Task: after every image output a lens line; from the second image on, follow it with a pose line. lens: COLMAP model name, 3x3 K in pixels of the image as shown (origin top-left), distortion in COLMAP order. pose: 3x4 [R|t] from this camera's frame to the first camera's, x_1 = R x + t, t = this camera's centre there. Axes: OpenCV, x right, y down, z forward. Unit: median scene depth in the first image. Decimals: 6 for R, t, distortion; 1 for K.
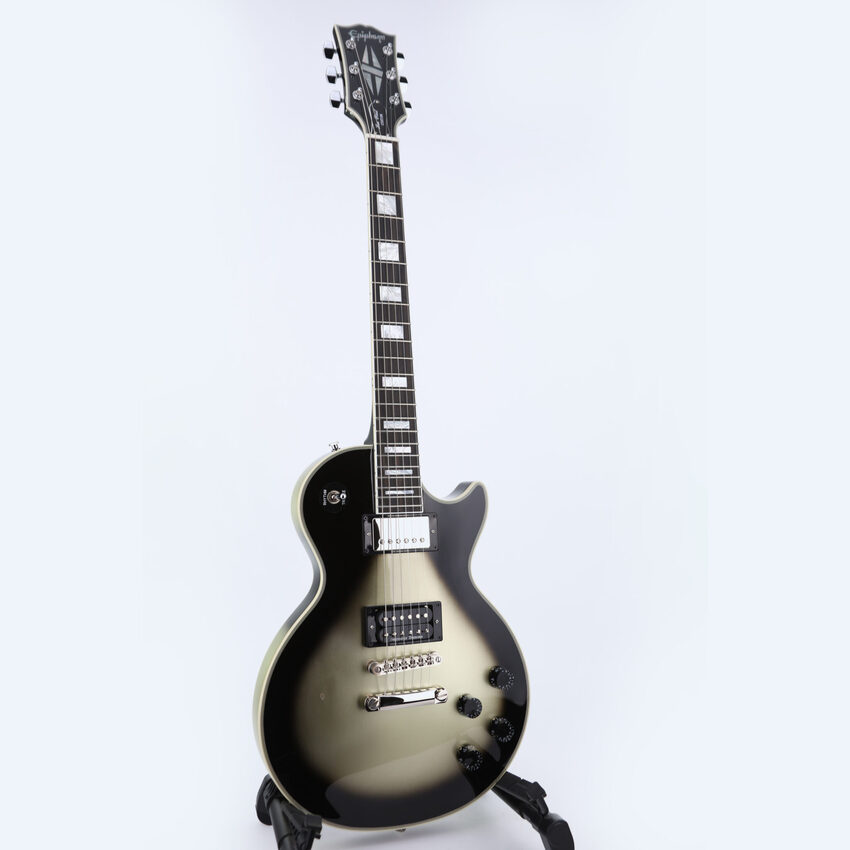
lens RADIAL K [[872.4, 0, 425.0], [0, 872.4, 425.0], [0, 0, 1]] dist [0.003076, 0.003455]
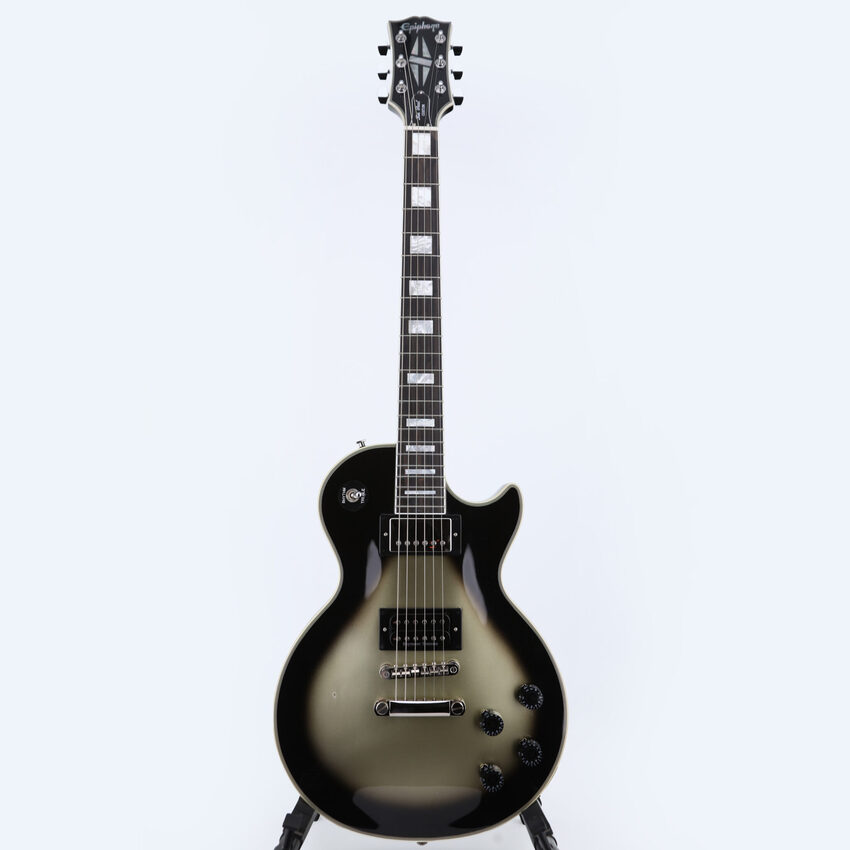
lens RADIAL K [[872.4, 0, 425.0], [0, 872.4, 425.0], [0, 0, 1]] dist [0.003076, 0.003455]
pose [[0.942471, -0.000116, -0.334288, 0.289114], [-0.002292, 0.999974, -0.006809, 0.008865], [0.334280, 0.007184, 0.942446, 0.087665]]
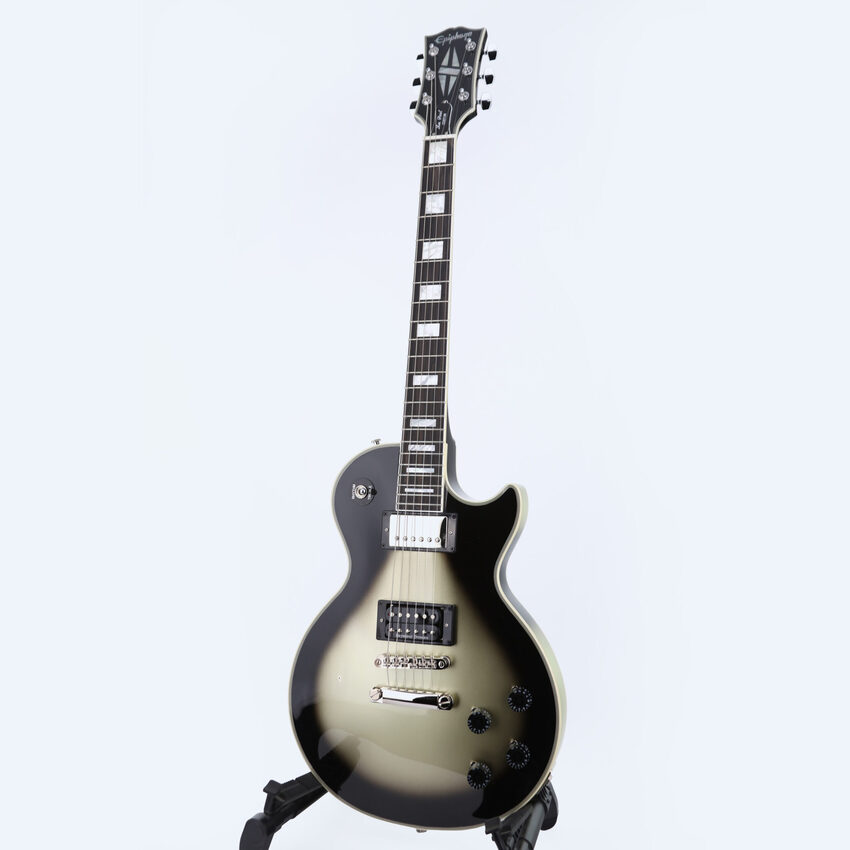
lens RADIAL K [[872.4, 0, 425.0], [0, 872.4, 425.0], [0, 0, 1]] dist [0.003076, 0.003455]
pose [[0.781389, -0.002654, -0.624039, 0.579423], [-0.005320, 0.999926, -0.010914, 0.012708], [0.624022, 0.011847, 0.781317, 0.216116]]
